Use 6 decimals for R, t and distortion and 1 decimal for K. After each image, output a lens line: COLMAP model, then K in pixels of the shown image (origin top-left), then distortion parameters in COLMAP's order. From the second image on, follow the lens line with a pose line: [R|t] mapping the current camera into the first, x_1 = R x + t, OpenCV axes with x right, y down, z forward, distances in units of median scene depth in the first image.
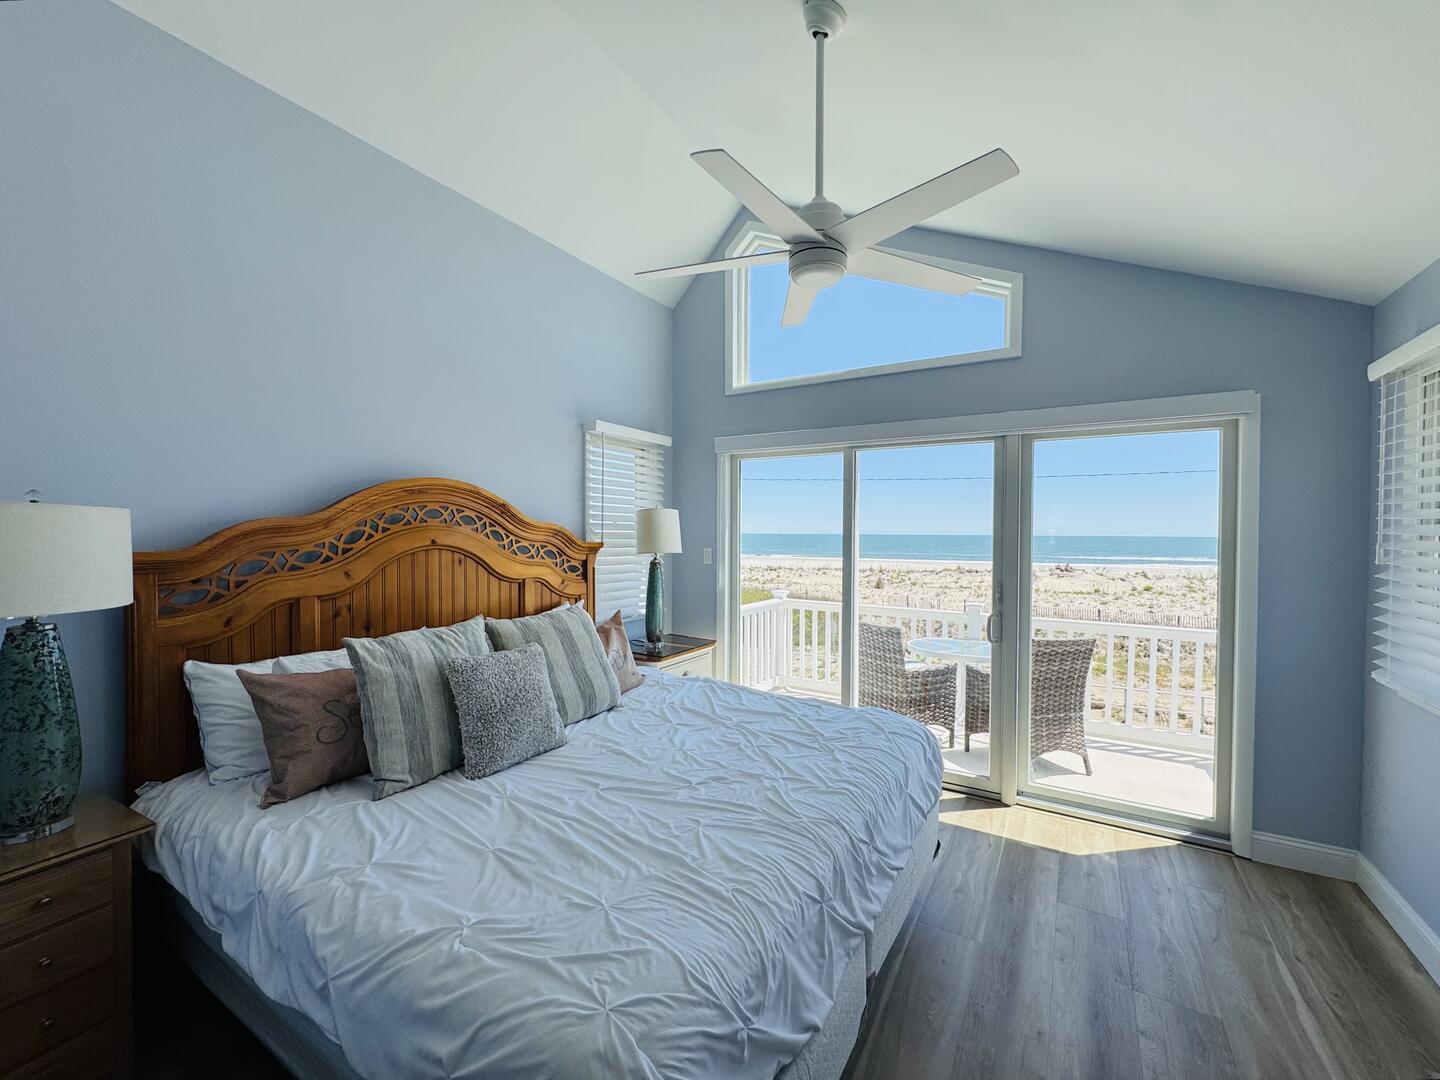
lens RADIAL K [[589.3, 0, 714.5], [0, 589.3, 543.6], [0, 0, 1]] dist [-0.002631, -0.000606]
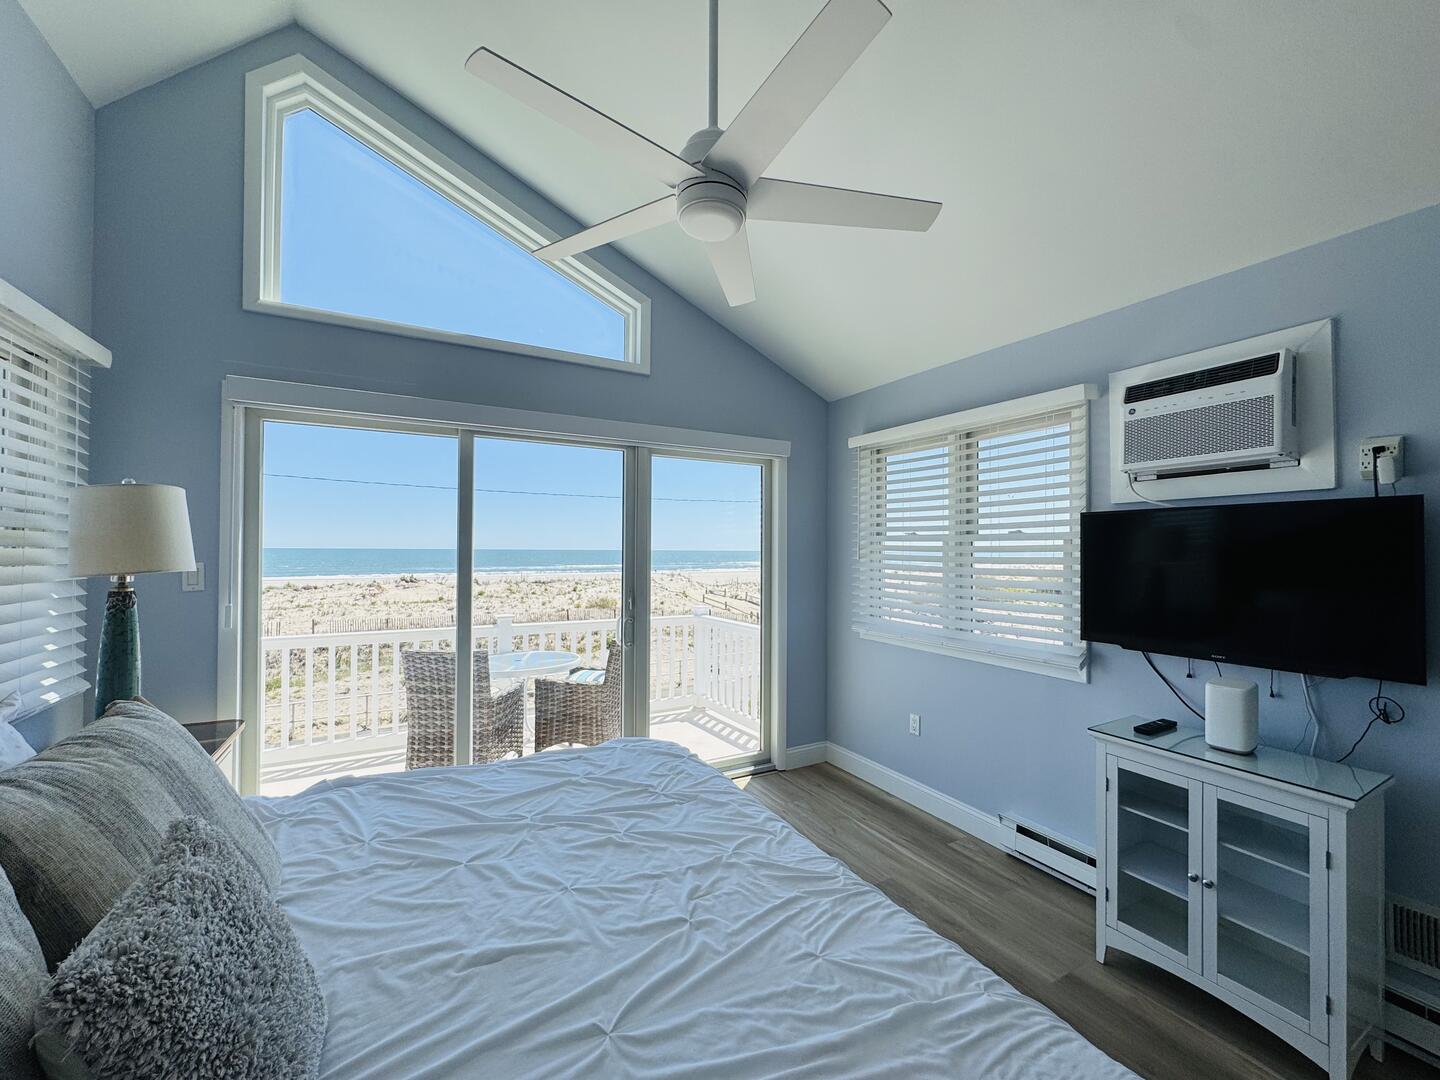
lens RADIAL K [[575.4, 0, 715.9], [0, 575.4, 541.5], [0, 0, 1]] dist [-0.001975, -0.000099]
pose [[0.494761, 0.008279, 0.868990, -0.360604], [0.013924, 0.999751, -0.017452, 0.006062], [-0.868918, 0.020734, 0.494522, 0.418484]]
